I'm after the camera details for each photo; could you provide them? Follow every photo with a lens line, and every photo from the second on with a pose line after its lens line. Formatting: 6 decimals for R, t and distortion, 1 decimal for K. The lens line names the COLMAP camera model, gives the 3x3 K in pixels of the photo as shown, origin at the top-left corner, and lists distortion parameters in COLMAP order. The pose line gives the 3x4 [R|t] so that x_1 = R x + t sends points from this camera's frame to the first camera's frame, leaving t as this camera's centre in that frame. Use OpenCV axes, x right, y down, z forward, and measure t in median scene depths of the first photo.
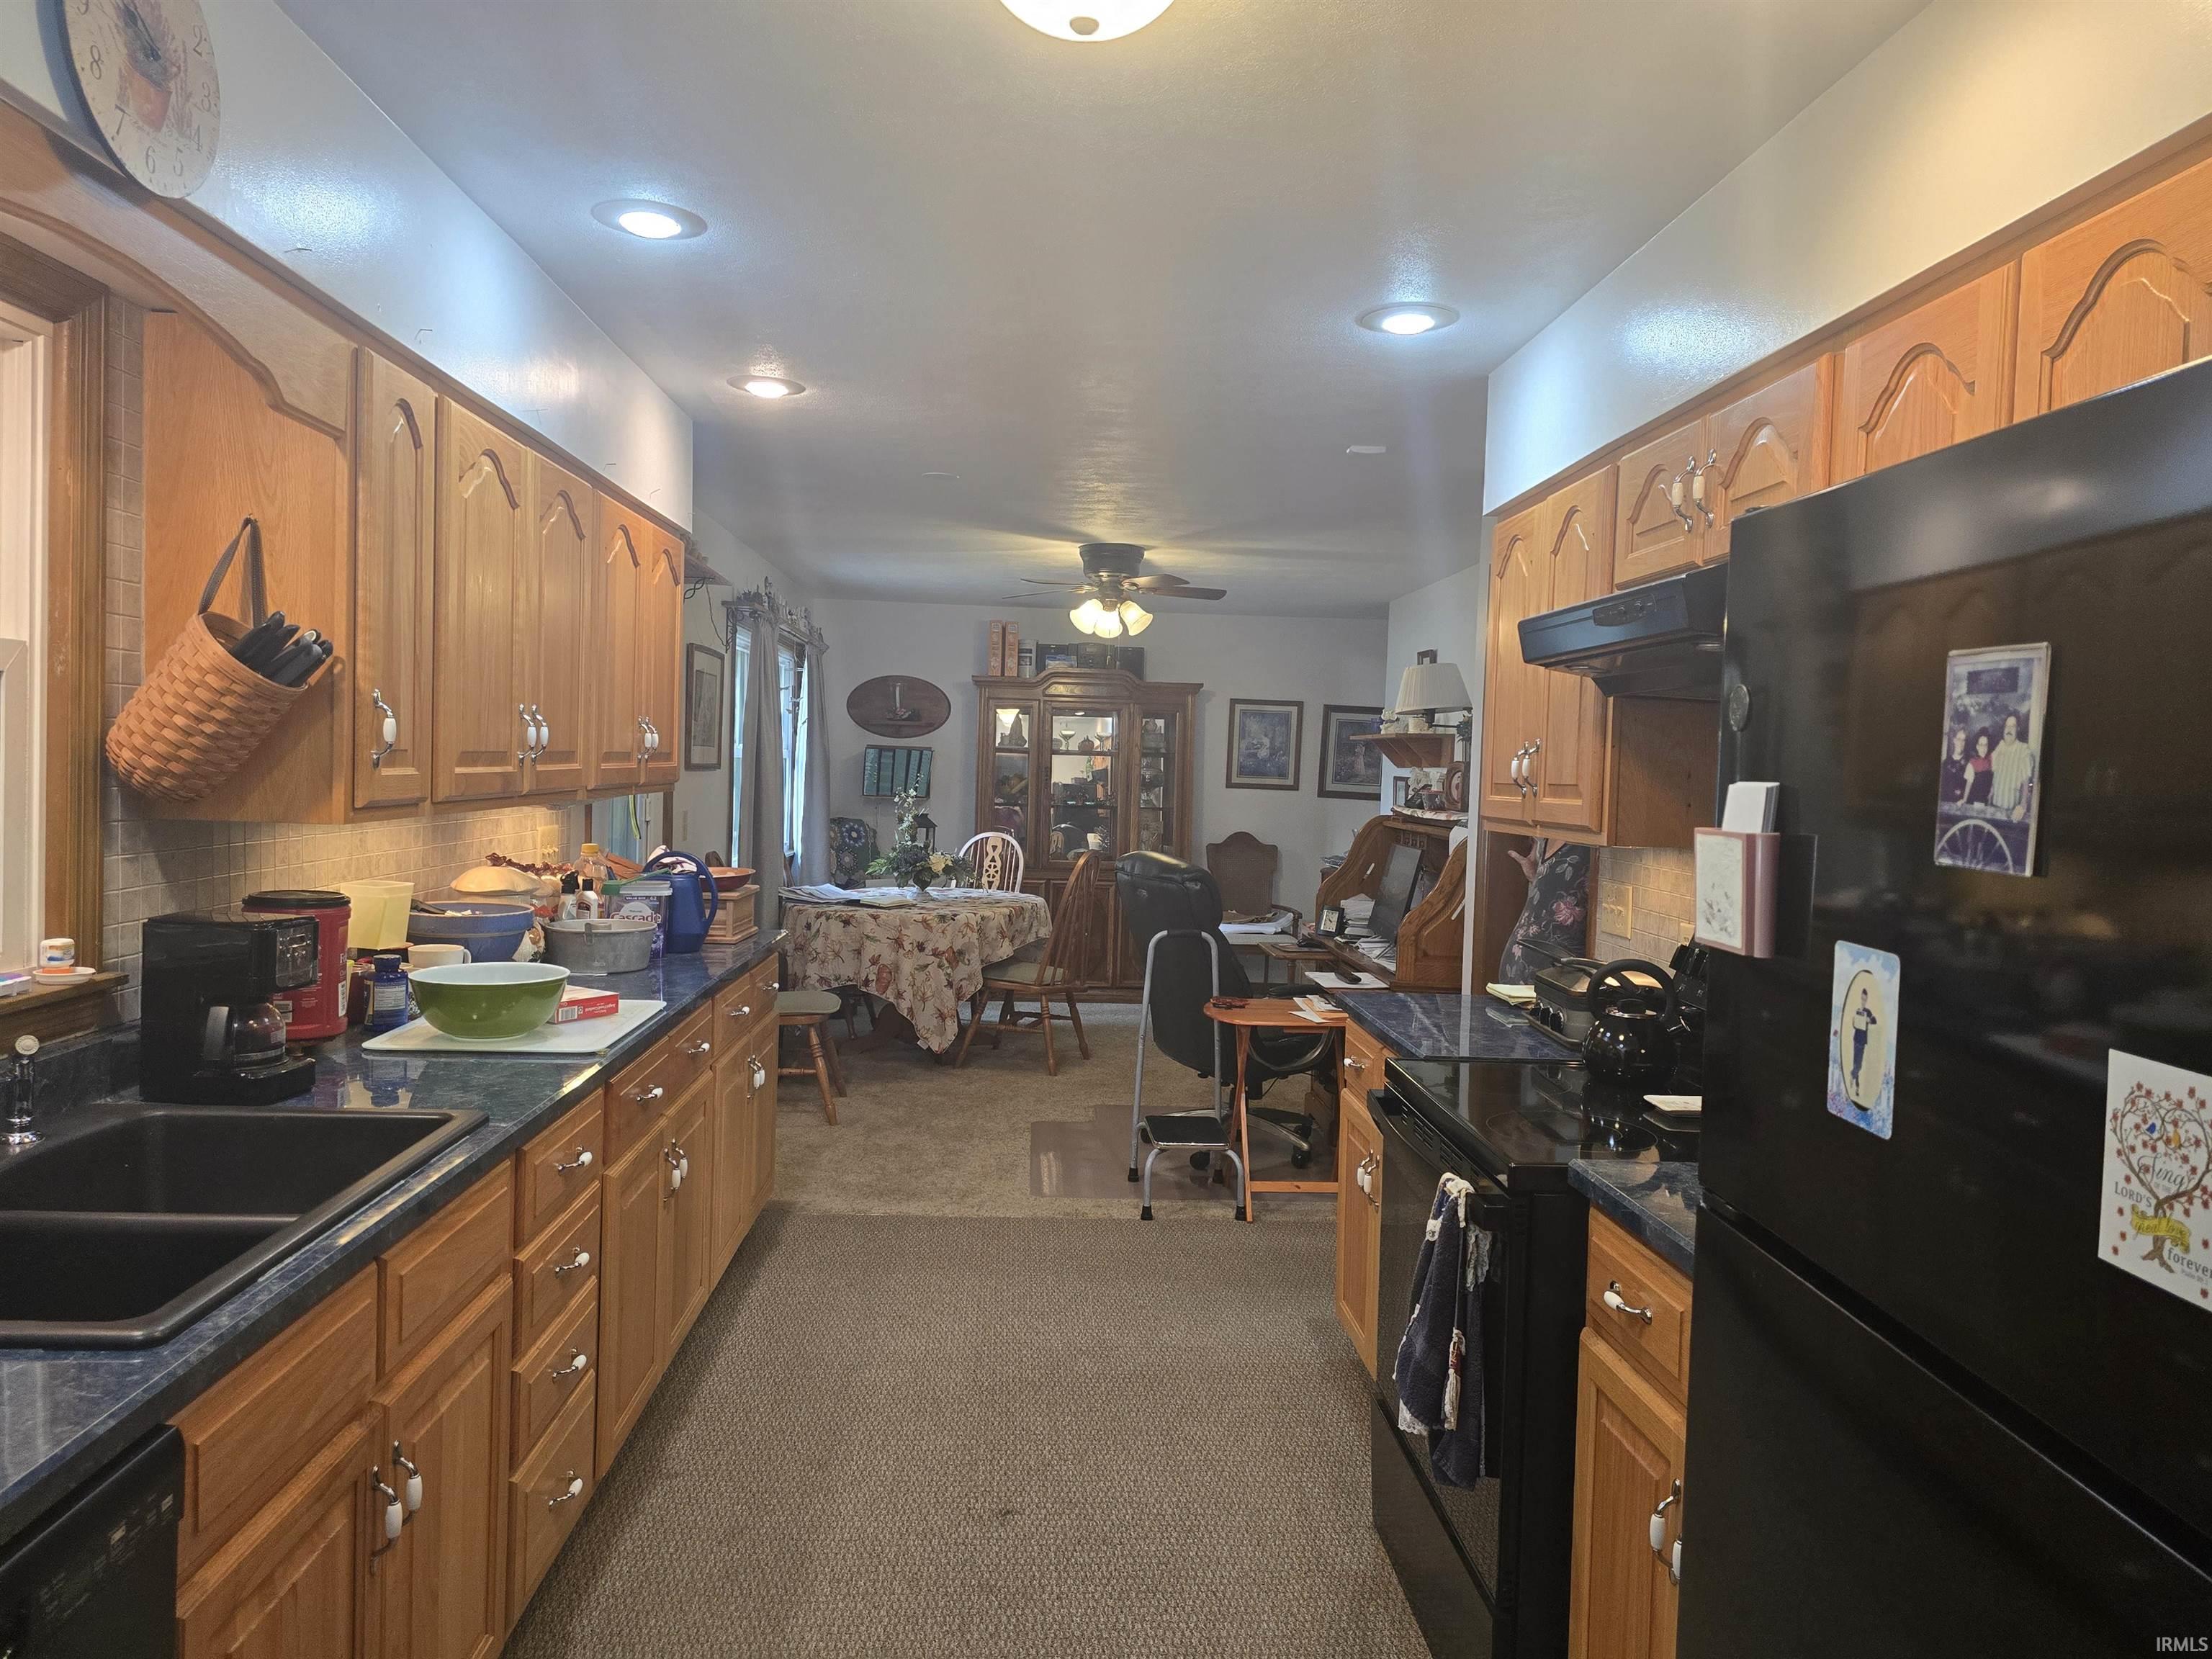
lens RADIAL K [[1489.9, 0, 1106.0], [0, 1489.9, 829.5], [0, 0, 1]] dist [0.086284, -0.089277]
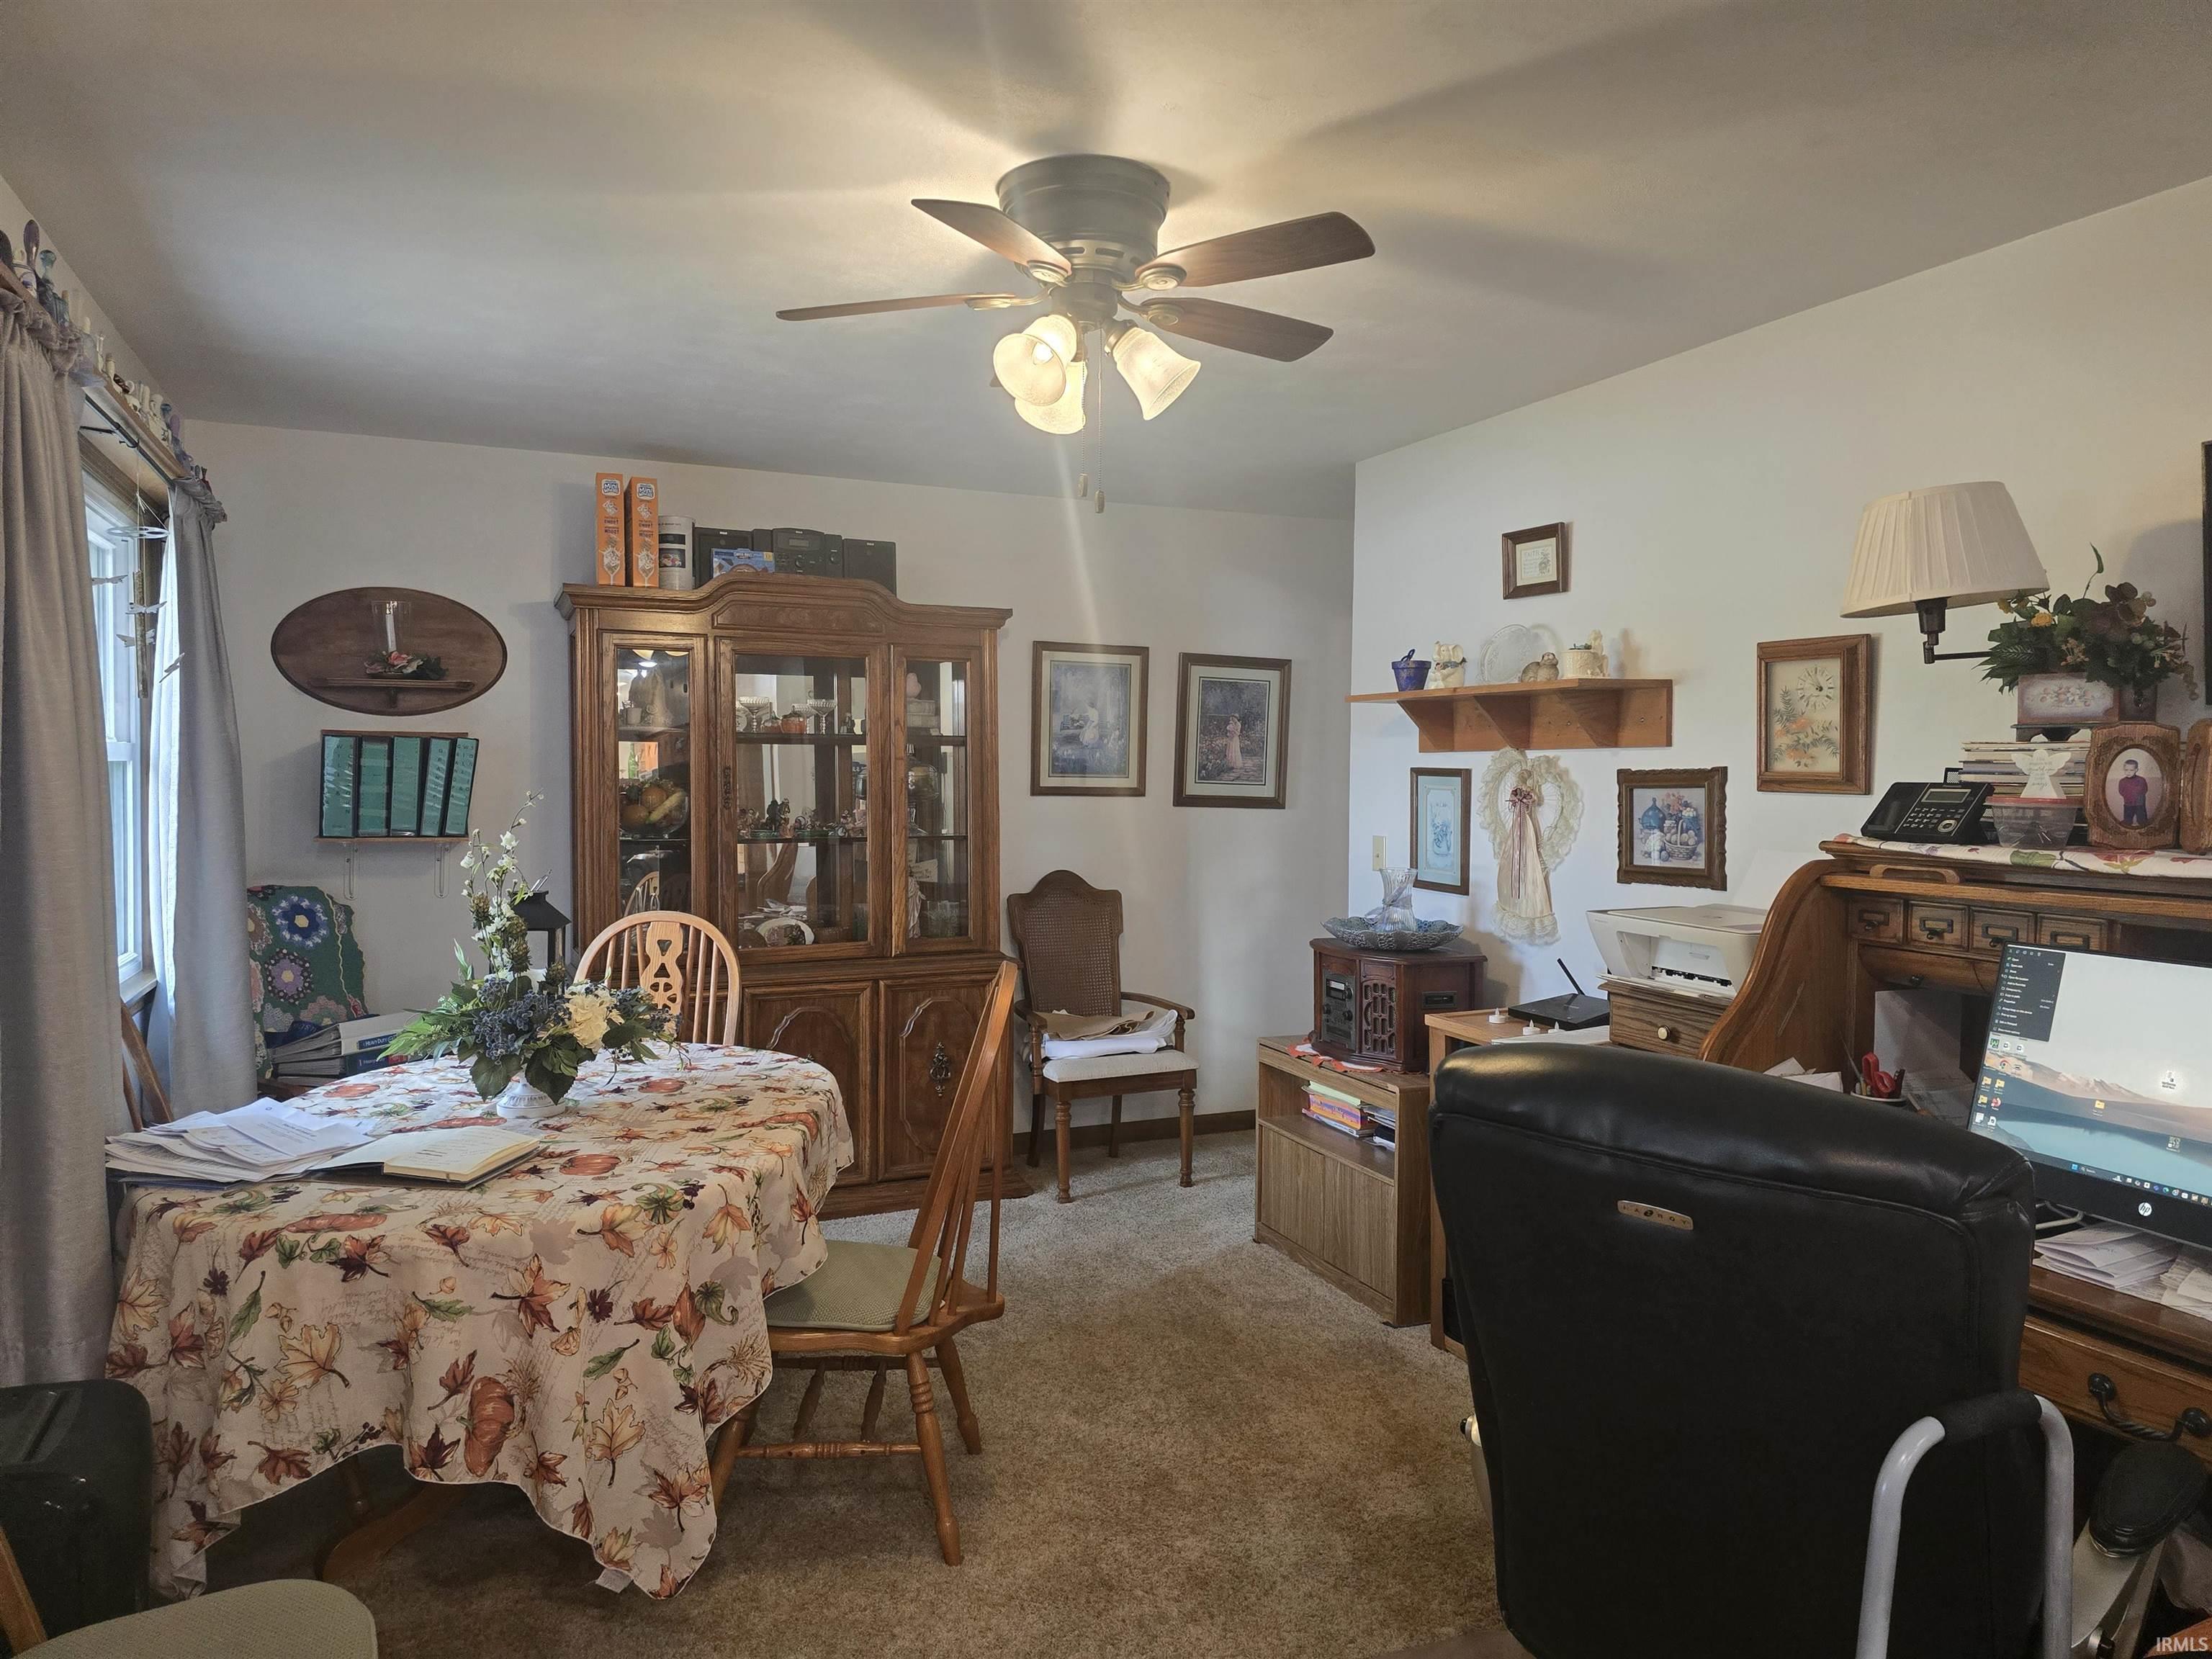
lens RADIAL K [[1489.9, 0, 1106.0], [0, 1489.9, 829.5], [0, 0, 1]] dist [0.086284, -0.089277]
pose [[0.936701, -0.039256, 0.347923, -0.105843], [0.036908, 0.999229, 0.013377, -0.024576], [-0.348180, 0.000311, 0.937428, 0.510317]]
